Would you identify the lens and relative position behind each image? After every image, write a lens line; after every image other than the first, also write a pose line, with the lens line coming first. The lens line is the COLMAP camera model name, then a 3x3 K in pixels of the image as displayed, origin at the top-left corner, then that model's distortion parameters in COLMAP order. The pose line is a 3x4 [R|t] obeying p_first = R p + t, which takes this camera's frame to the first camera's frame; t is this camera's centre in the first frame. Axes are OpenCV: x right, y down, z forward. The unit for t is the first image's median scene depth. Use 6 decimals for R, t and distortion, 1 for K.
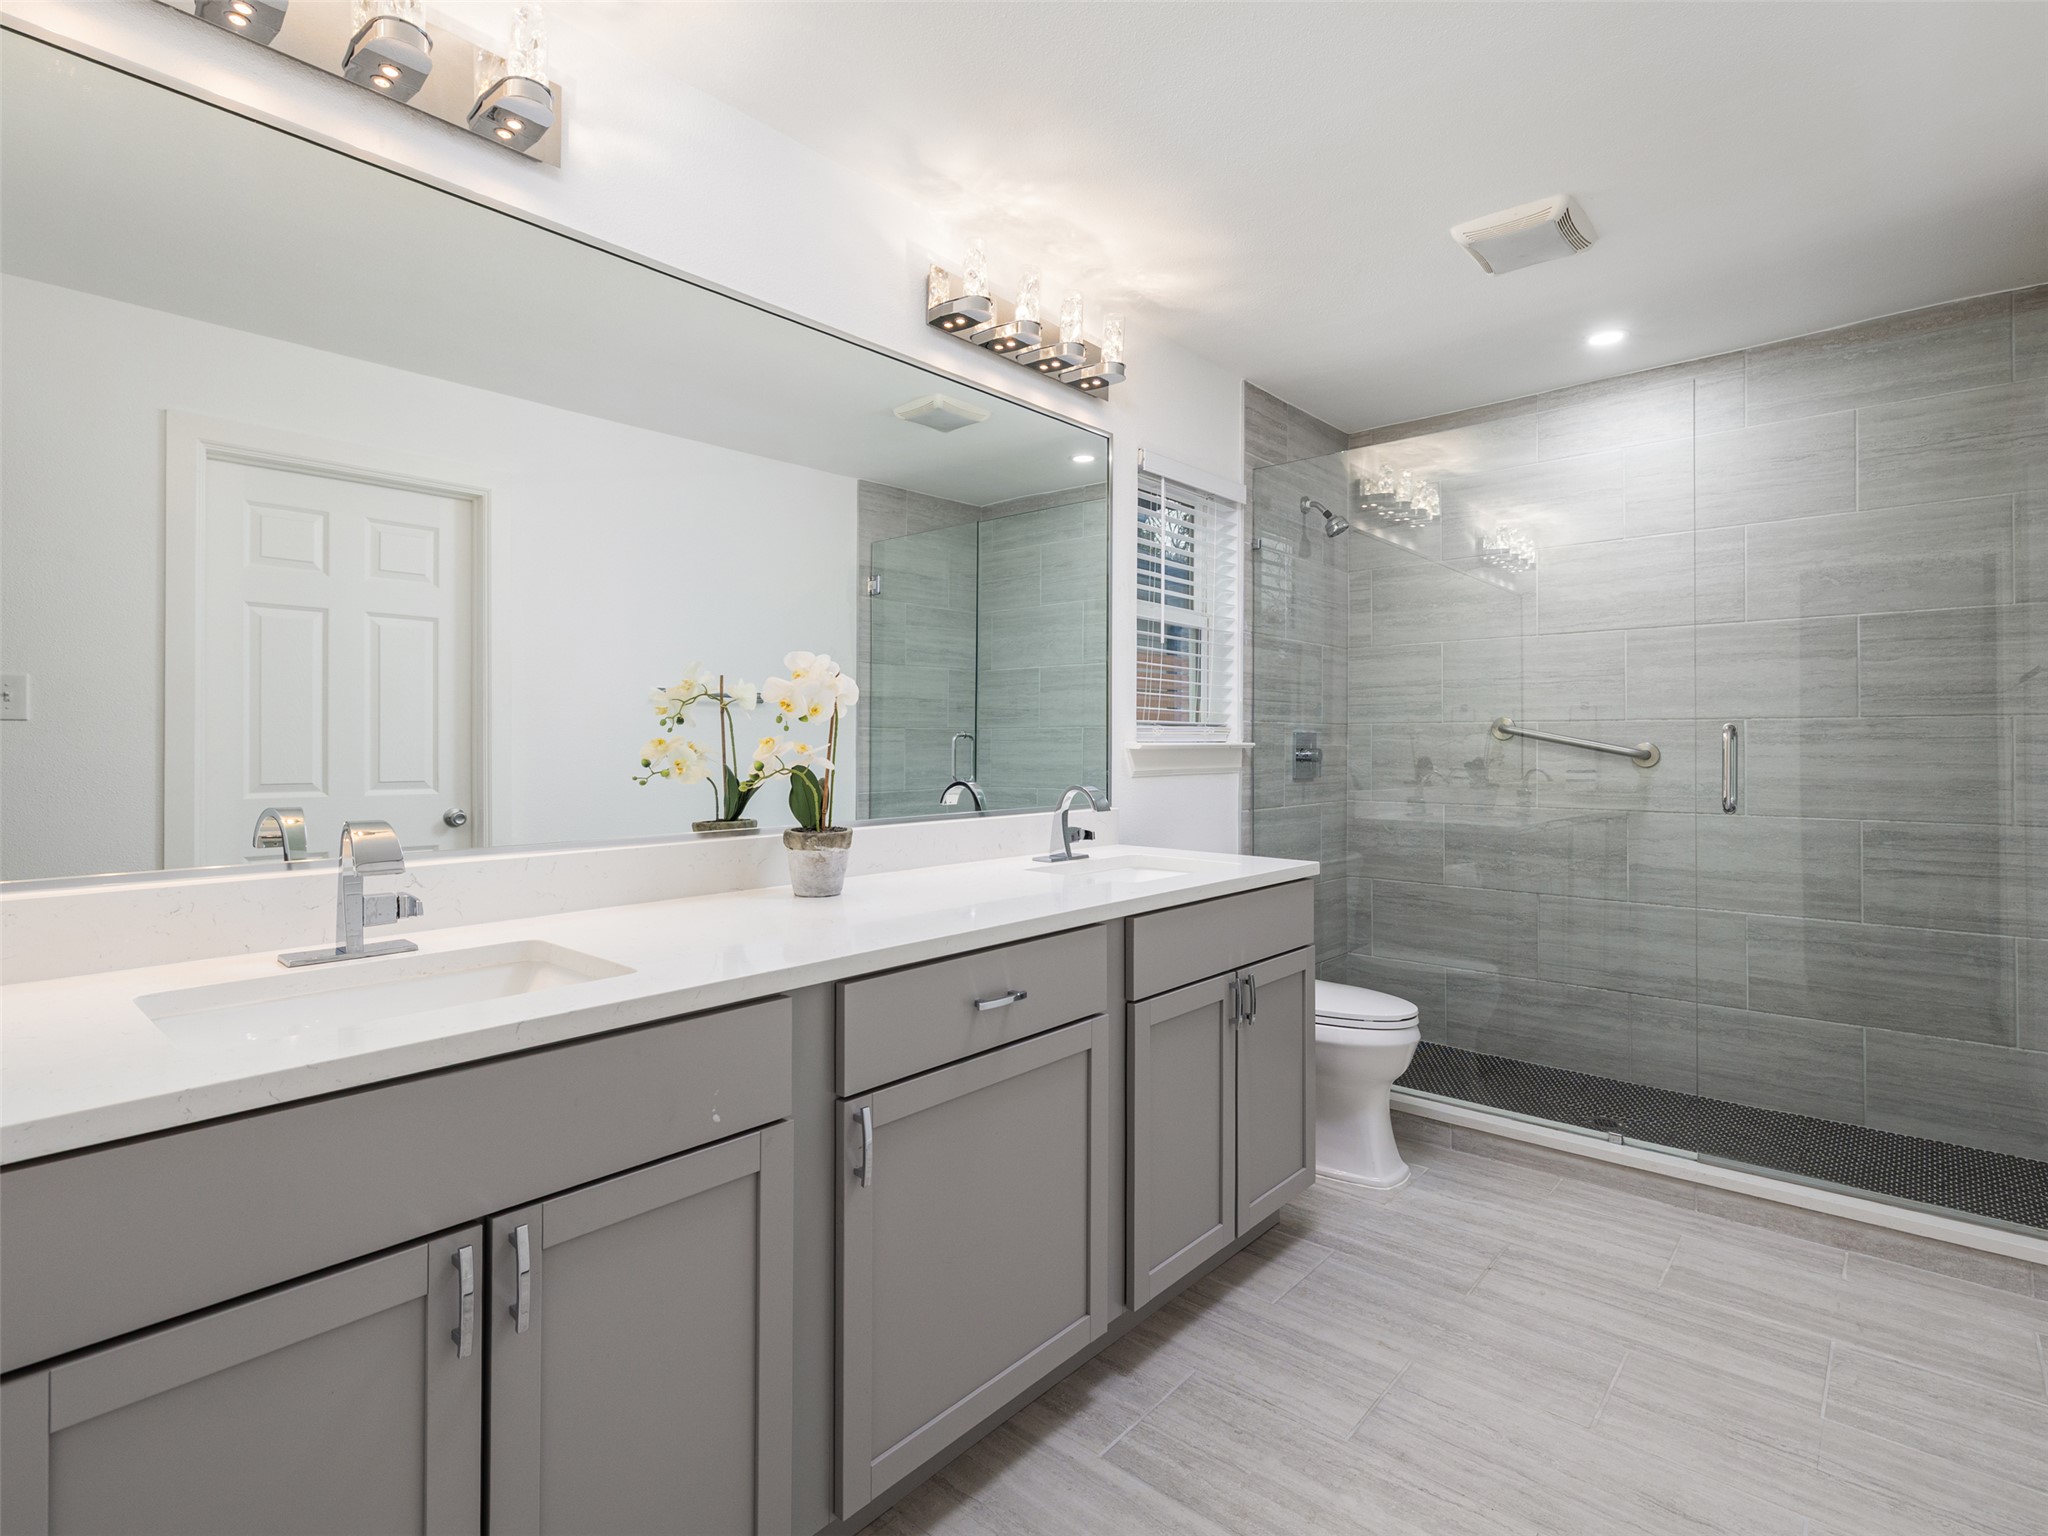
lens RADIAL K [[986.8, 0, 1023.5], [0, 986.8, 768.3], [0, 0, 1]] dist [-0.000794, 0.000343]
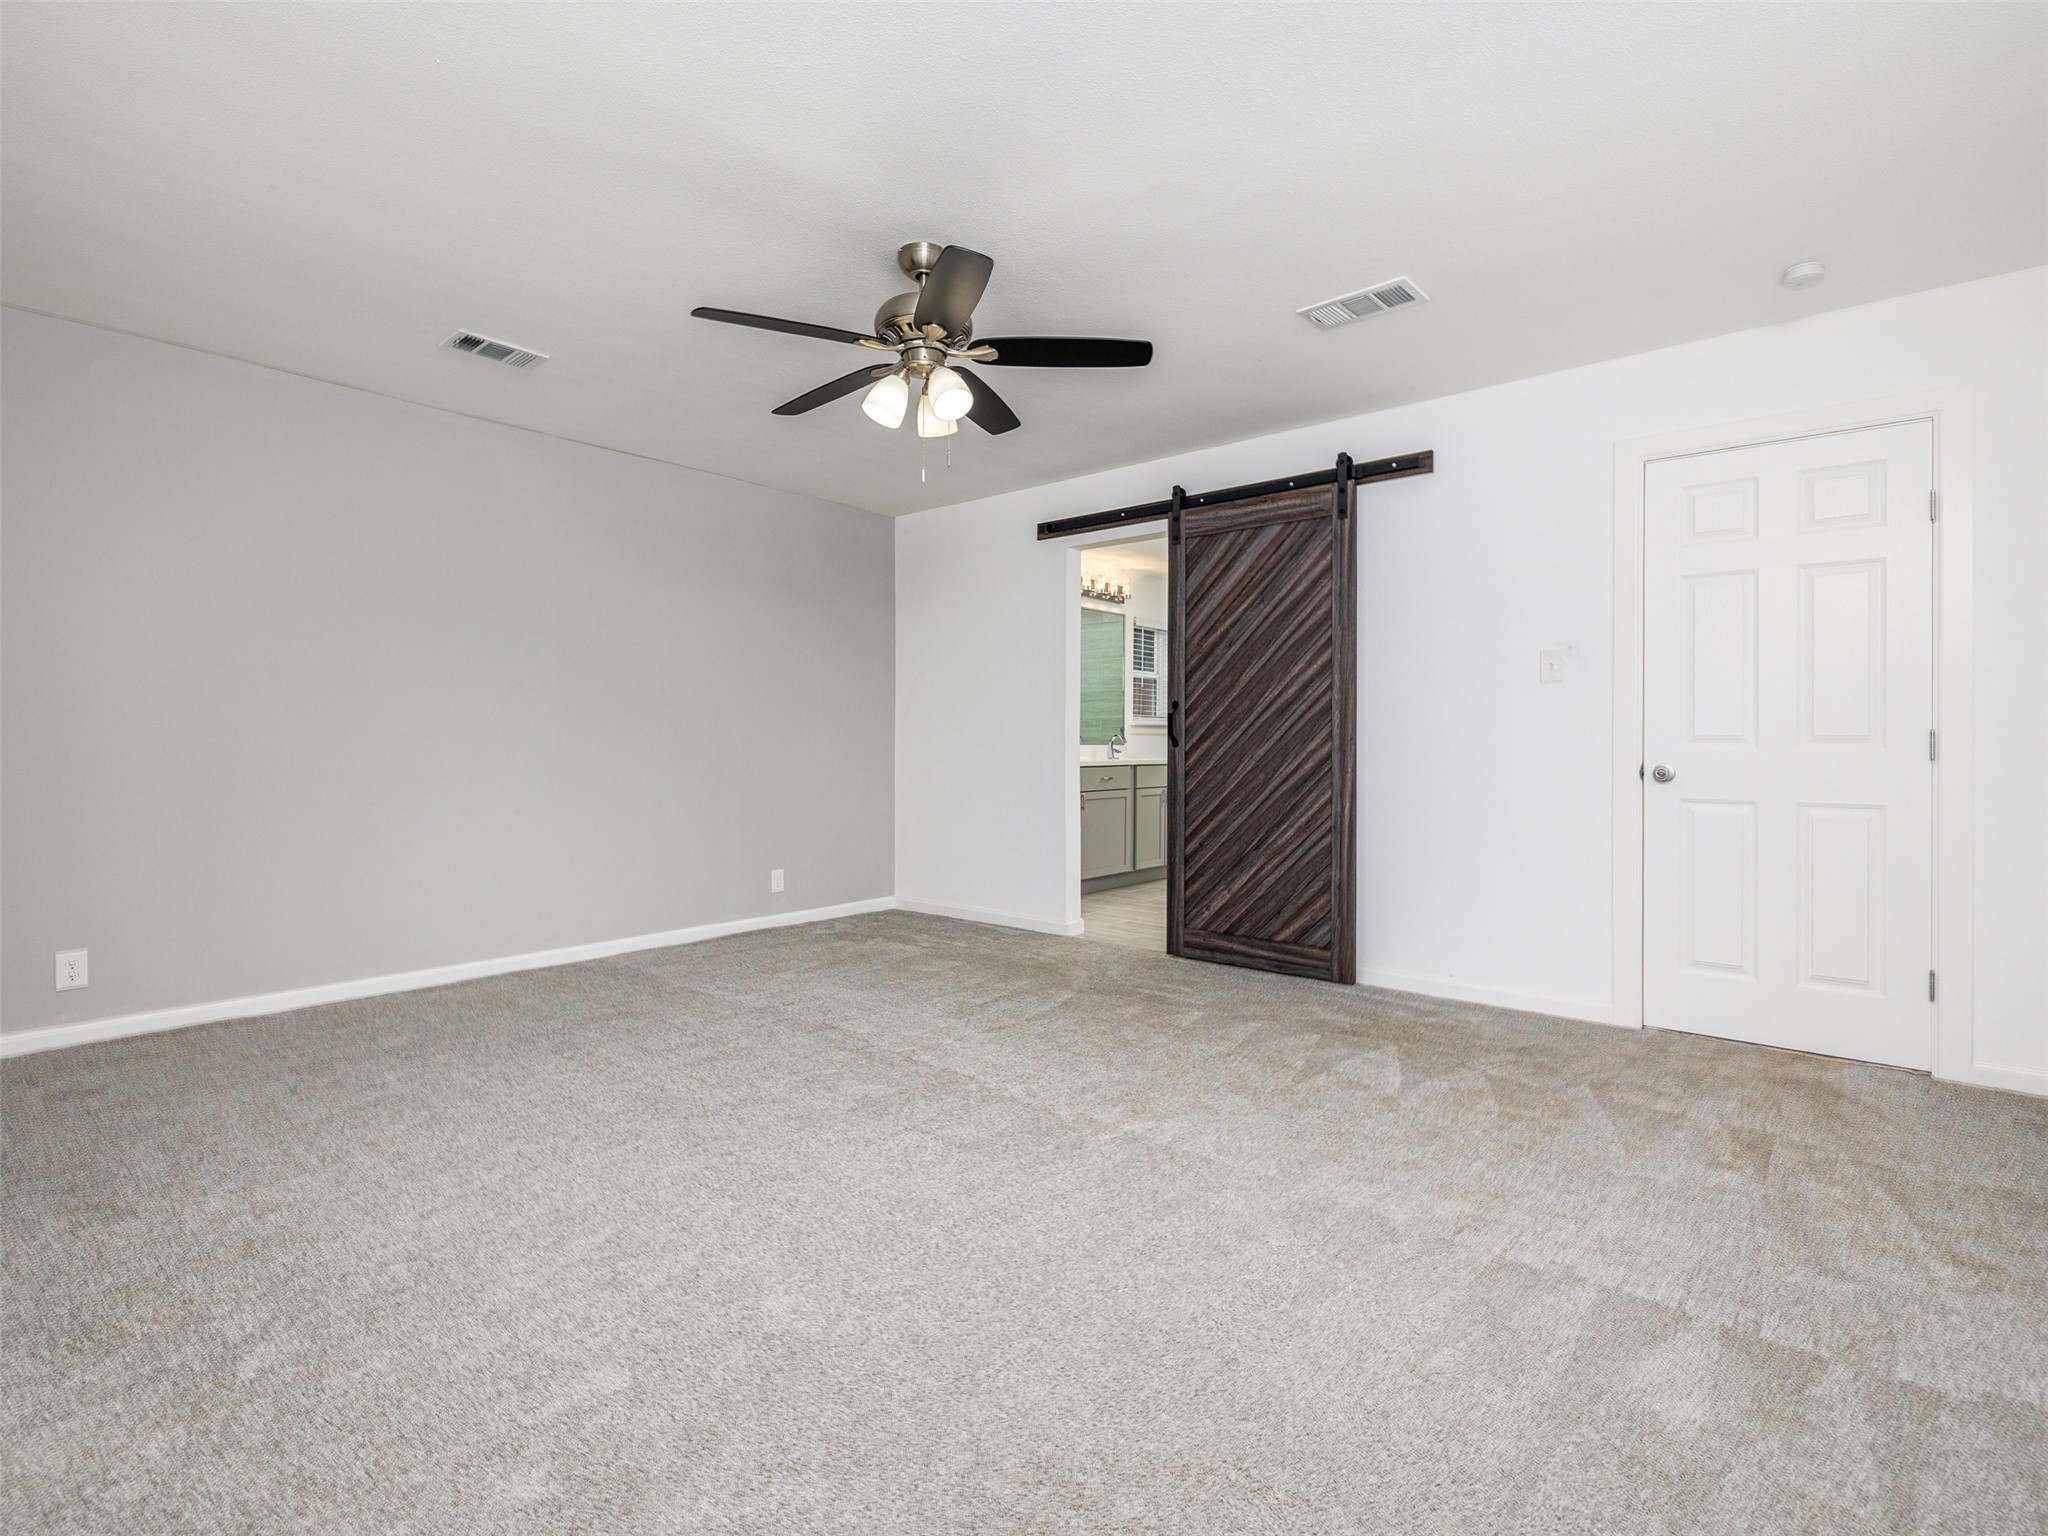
lens RADIAL K [[986.8, 0, 1024.2], [0, 986.8, 757.4], [0, 0, 1]] dist [-0.000794, 0.000343]
pose [[0.999503, 0.002020, 0.031453, -0.291285], [-0.002230, 0.999976, 0.006632, 0.057183], [-0.031439, -0.006699, 0.999483, -1.847903]]
